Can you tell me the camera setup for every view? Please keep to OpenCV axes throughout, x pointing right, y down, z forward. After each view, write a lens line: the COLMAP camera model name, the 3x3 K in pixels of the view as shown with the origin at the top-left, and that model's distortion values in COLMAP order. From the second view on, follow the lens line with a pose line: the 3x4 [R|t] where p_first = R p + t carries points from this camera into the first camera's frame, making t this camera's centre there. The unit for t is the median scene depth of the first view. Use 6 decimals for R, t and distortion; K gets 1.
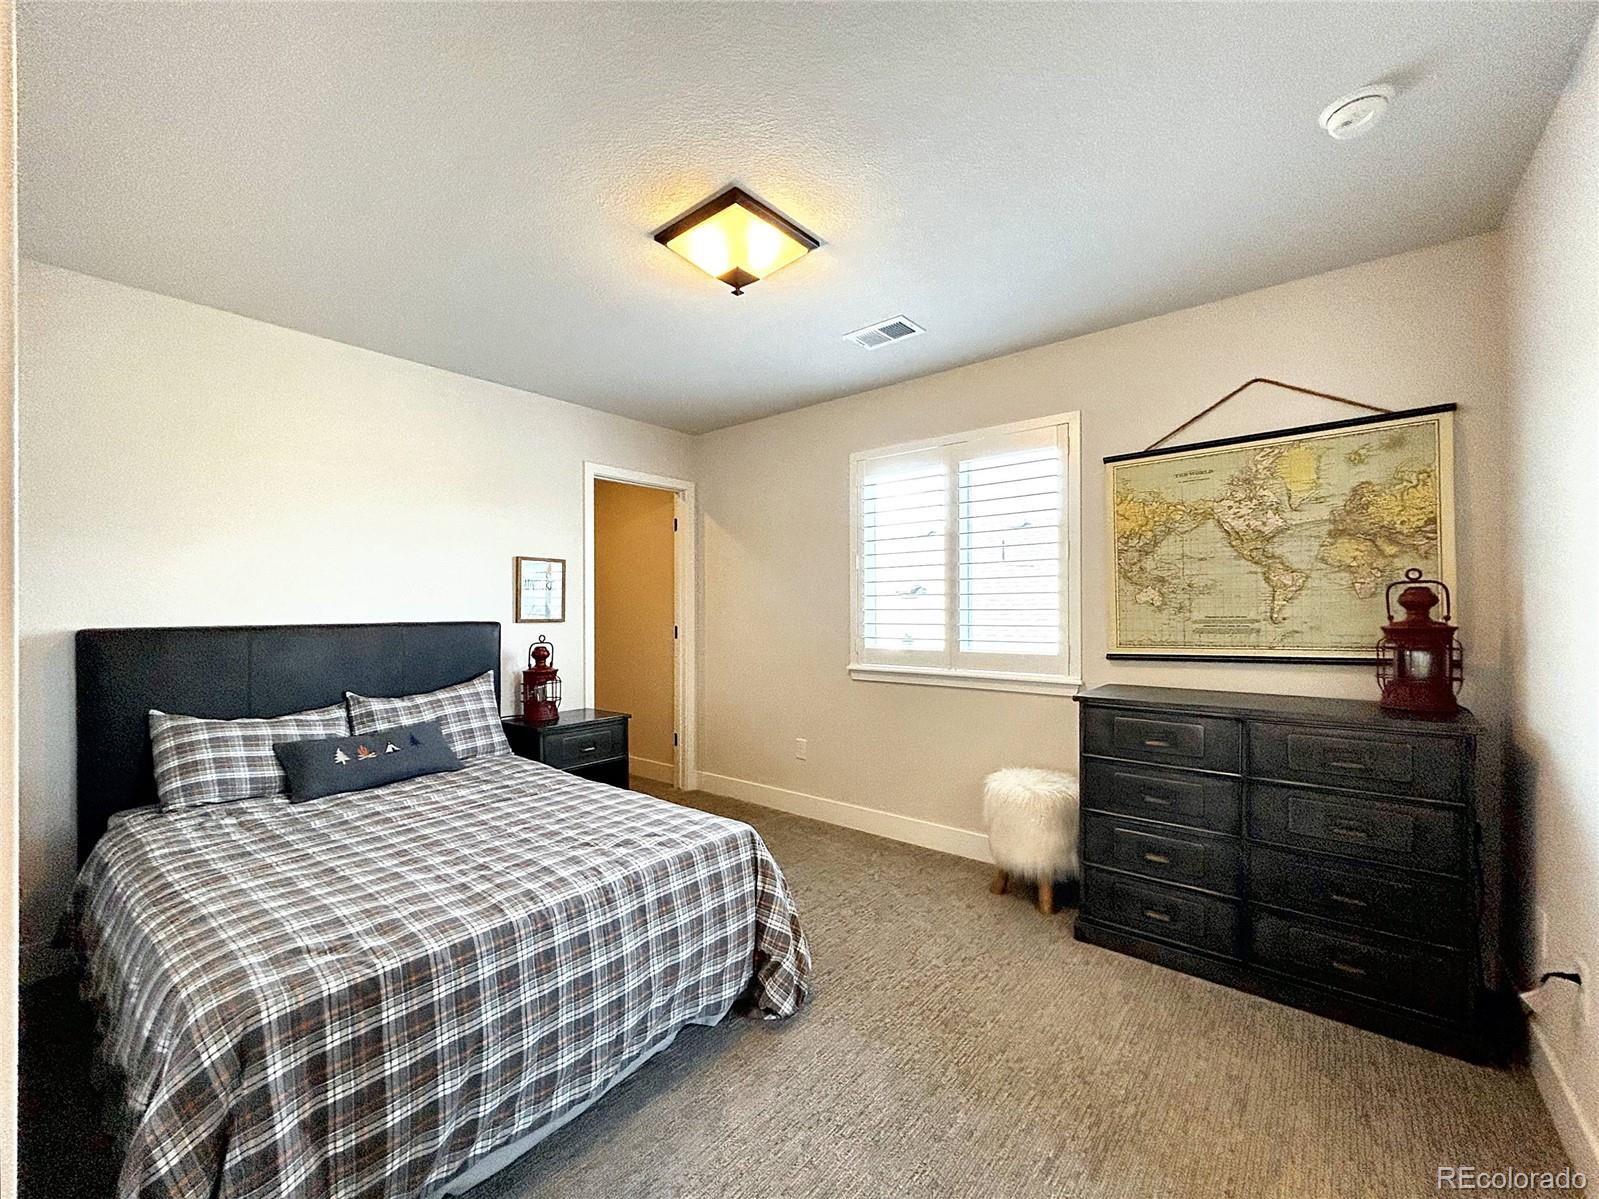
lens RADIAL K [[647.0, 0, 798.5], [0, 647.0, 609.5], [0, 0, 1]] dist [-0.000812, 0.001645]
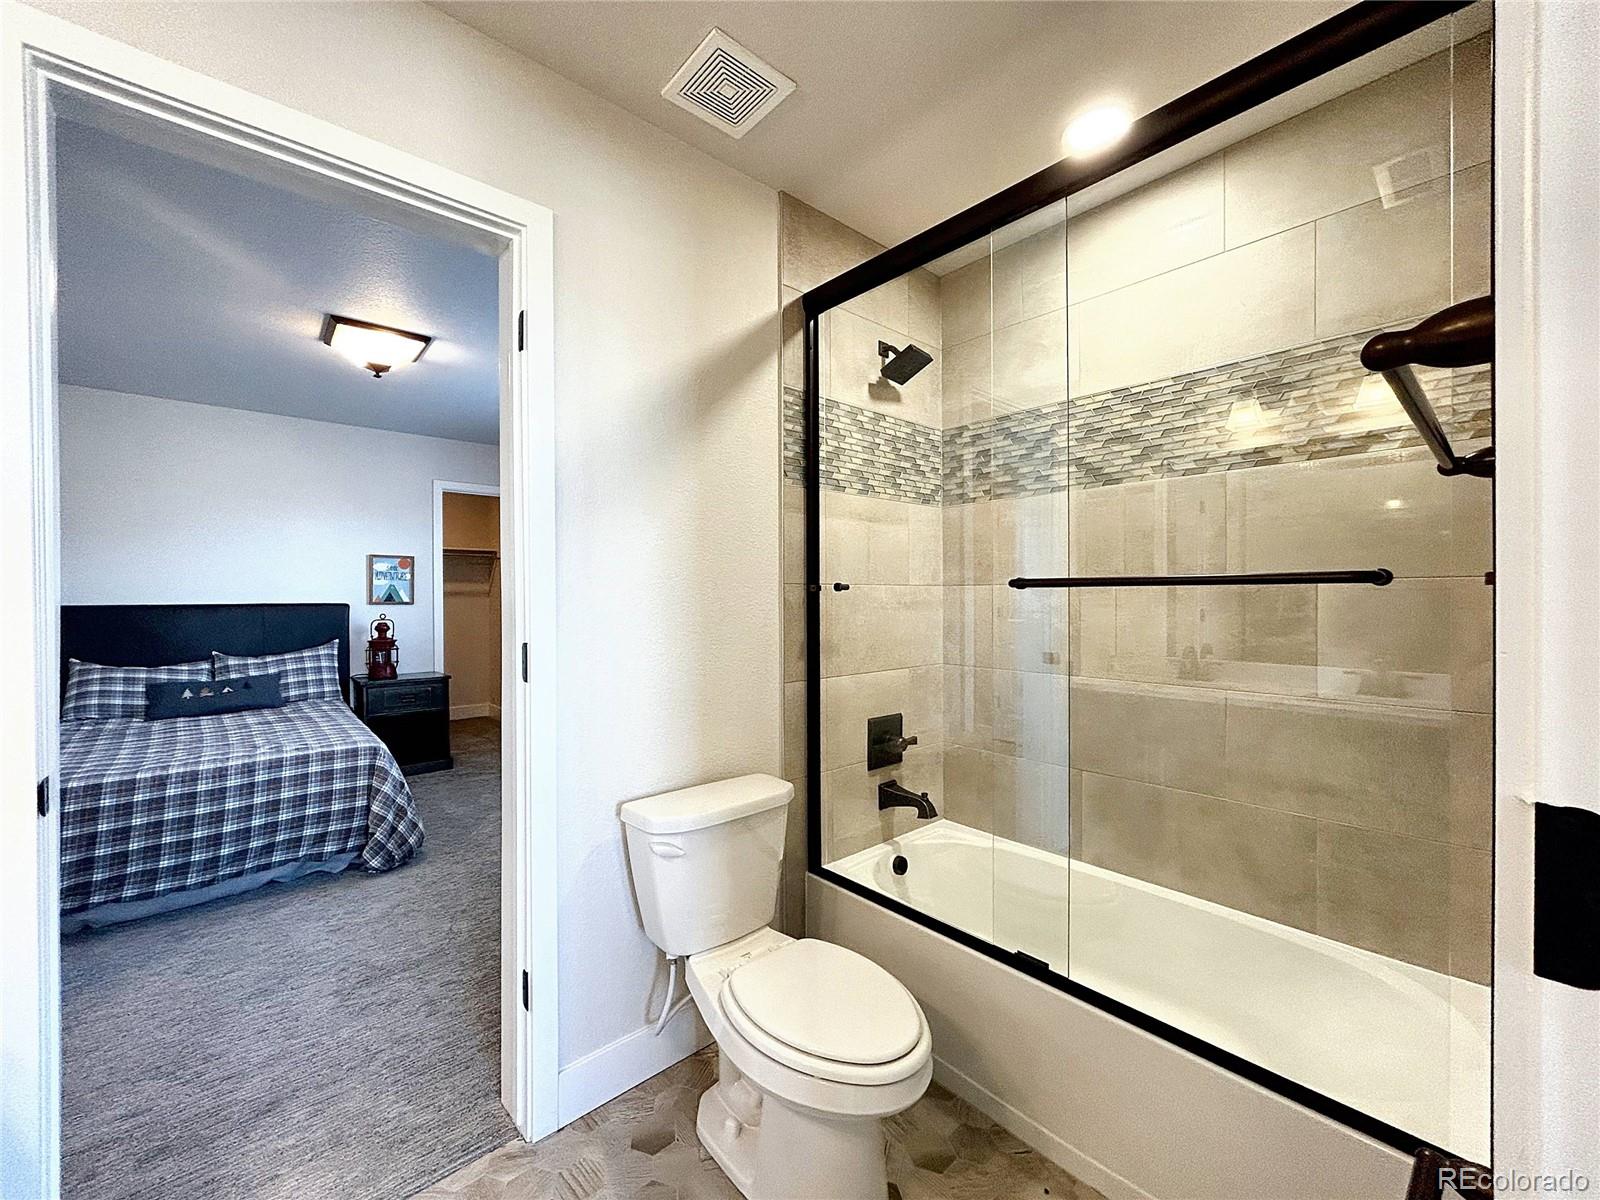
lens RADIAL K [[647.4, 0, 811.7], [0, 647.4, 601.8], [0, 0, 1]] dist [-0.000812, 0.001645]
pose [[0.987917, 0.006335, -0.154854, 0.851010], [-0.004714, 0.999930, 0.010834, -0.004797], [0.154912, -0.009974, 0.987878, -0.218912]]
